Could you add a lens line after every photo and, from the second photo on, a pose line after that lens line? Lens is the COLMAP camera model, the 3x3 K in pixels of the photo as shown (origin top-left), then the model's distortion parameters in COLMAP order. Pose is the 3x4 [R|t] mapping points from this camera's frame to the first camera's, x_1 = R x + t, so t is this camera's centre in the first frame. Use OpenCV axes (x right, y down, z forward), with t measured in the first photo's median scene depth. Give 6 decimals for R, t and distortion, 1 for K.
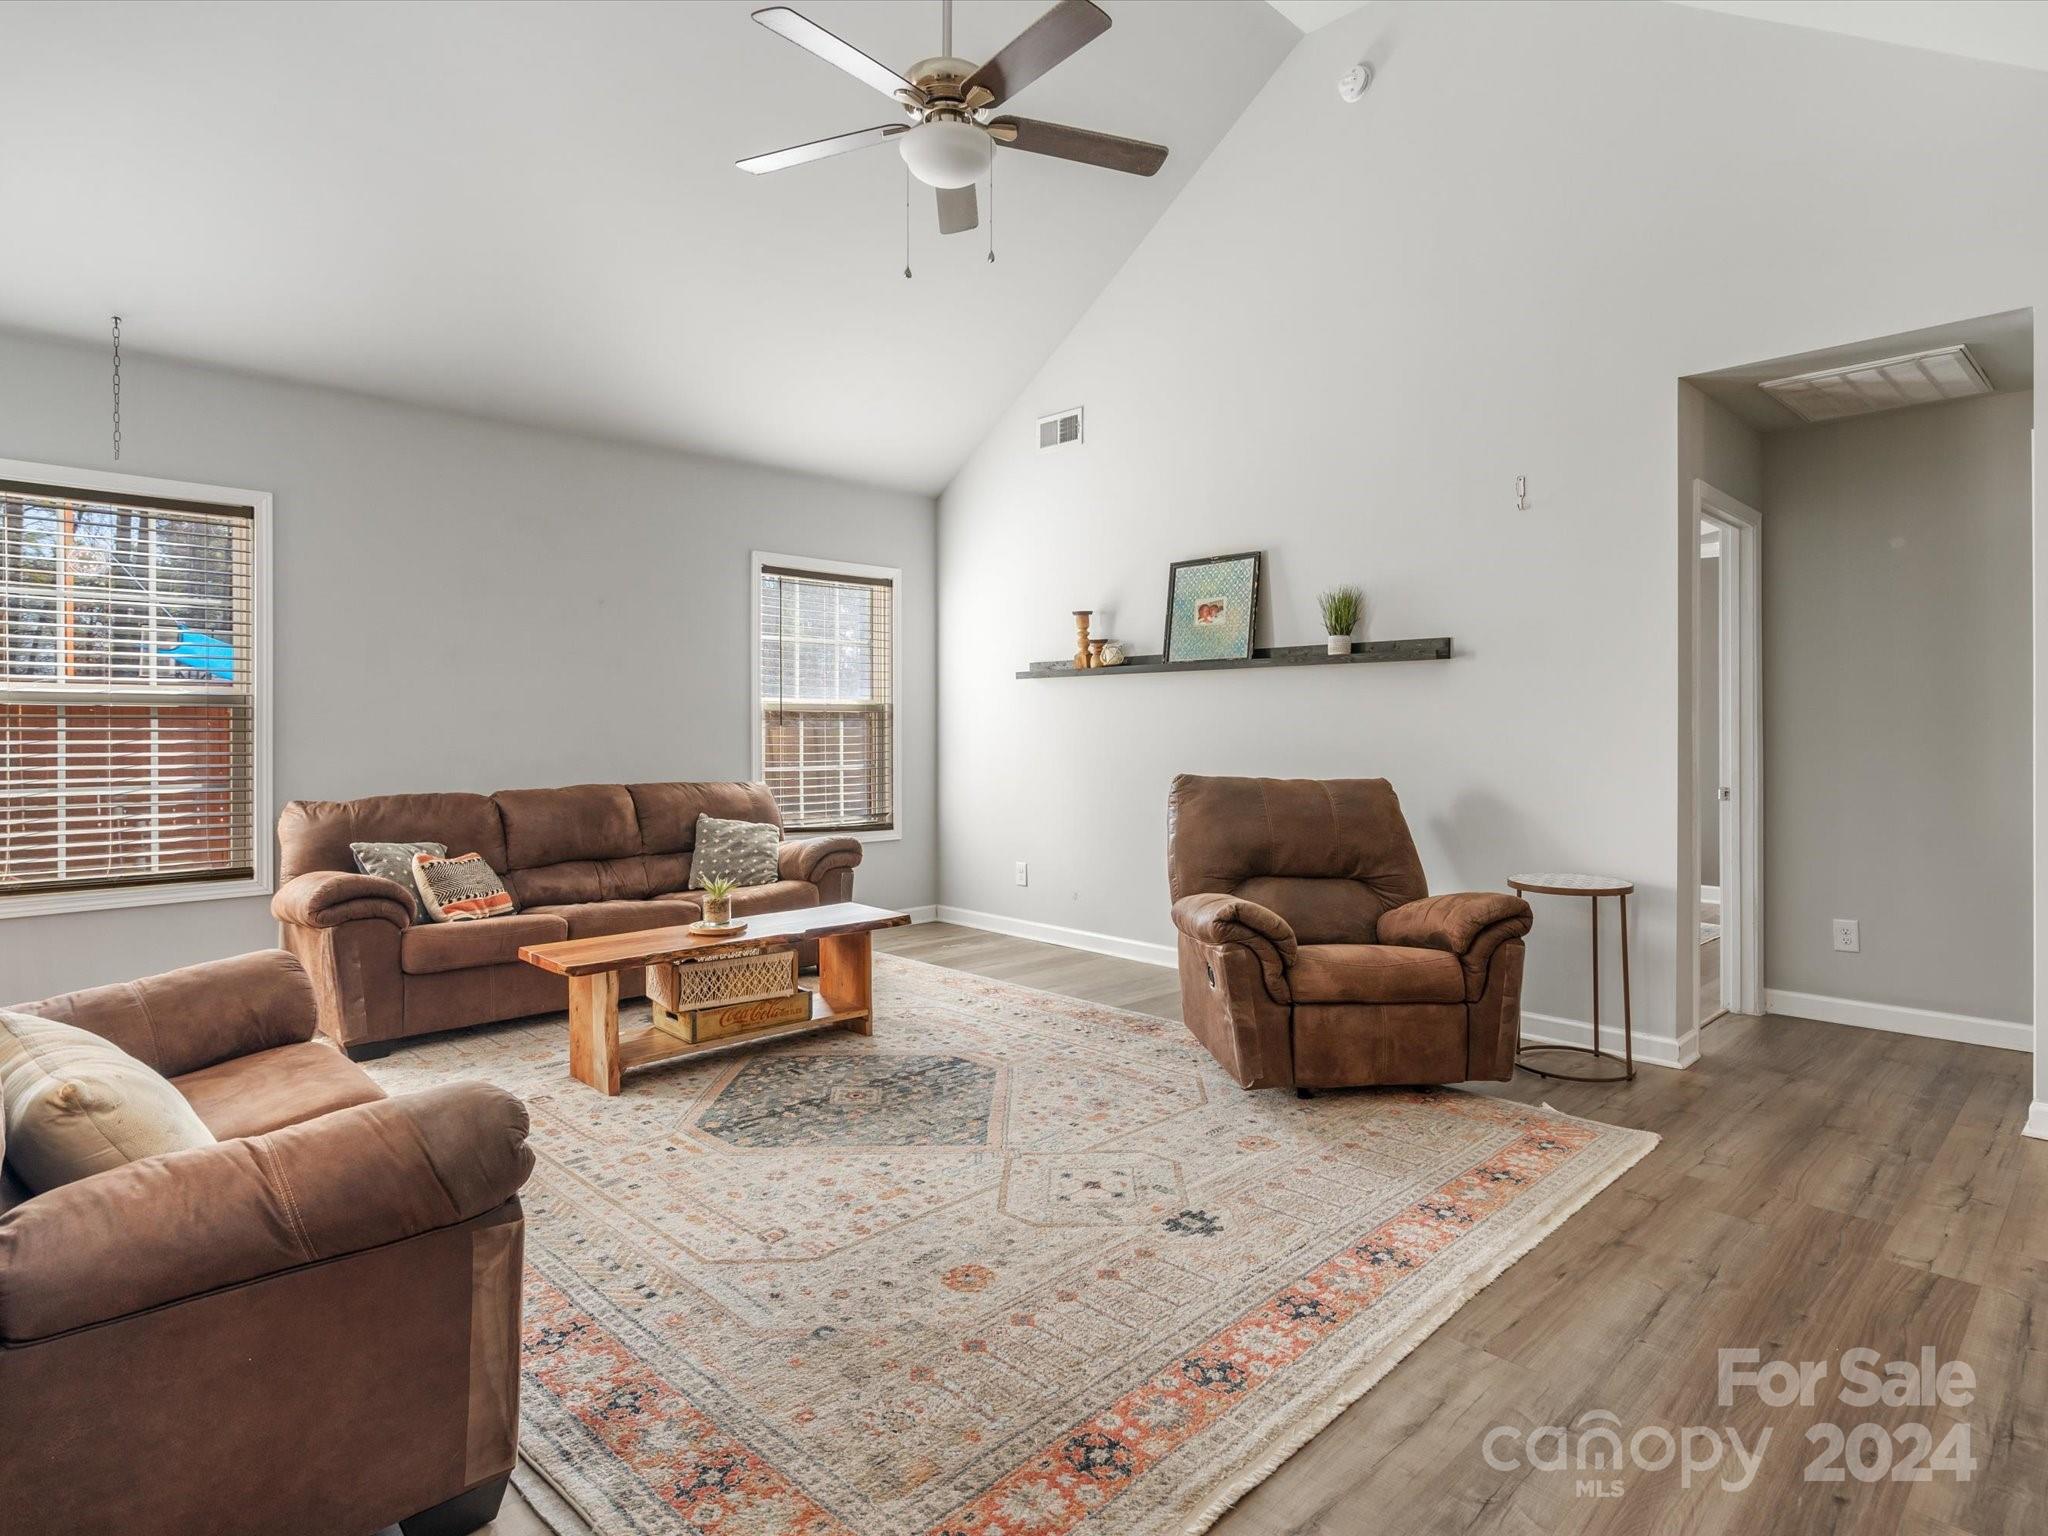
lens RADIAL K [[1127.1, 0, 1034.3], [0, 1127.1, 747.6], [0, 0, 1]] dist [-0.000148, 0.001961]
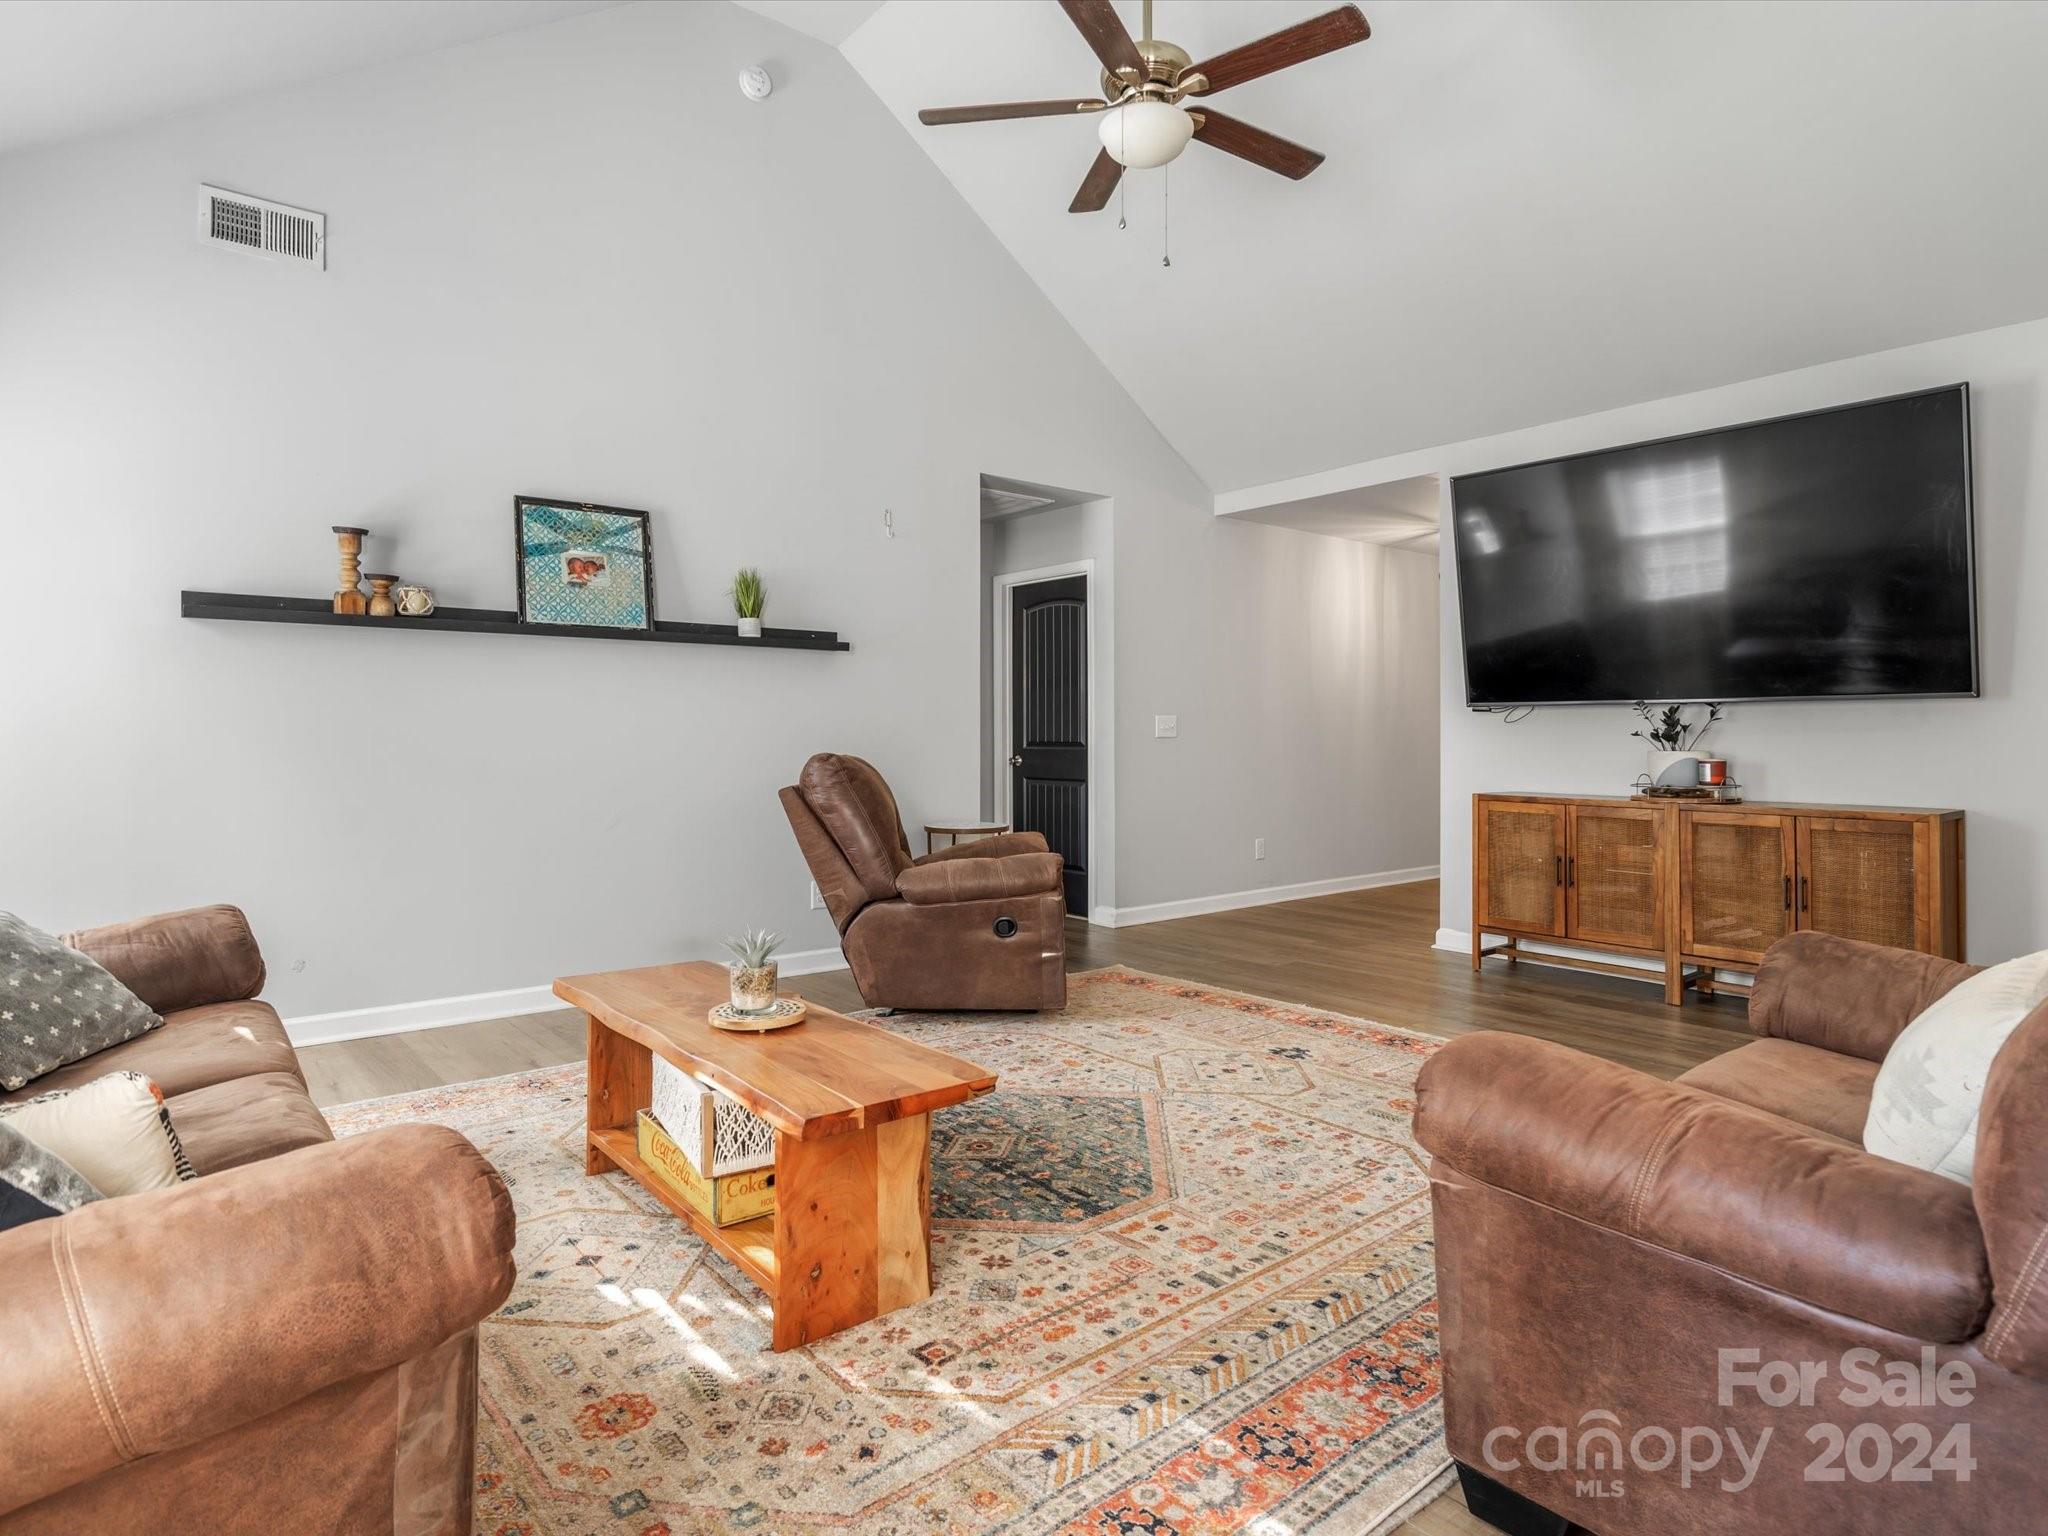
lens RADIAL K [[1127.1, 0, 1034.3], [0, 1127.1, 747.6], [0, 0, 1]] dist [-0.000148, 0.001961]
pose [[0.087632, -0.017044, 0.996007, -1.007161], [0.014593, 0.999768, 0.015824, 0.006866], [-0.996046, 0.013148, 0.087861, 0.922781]]
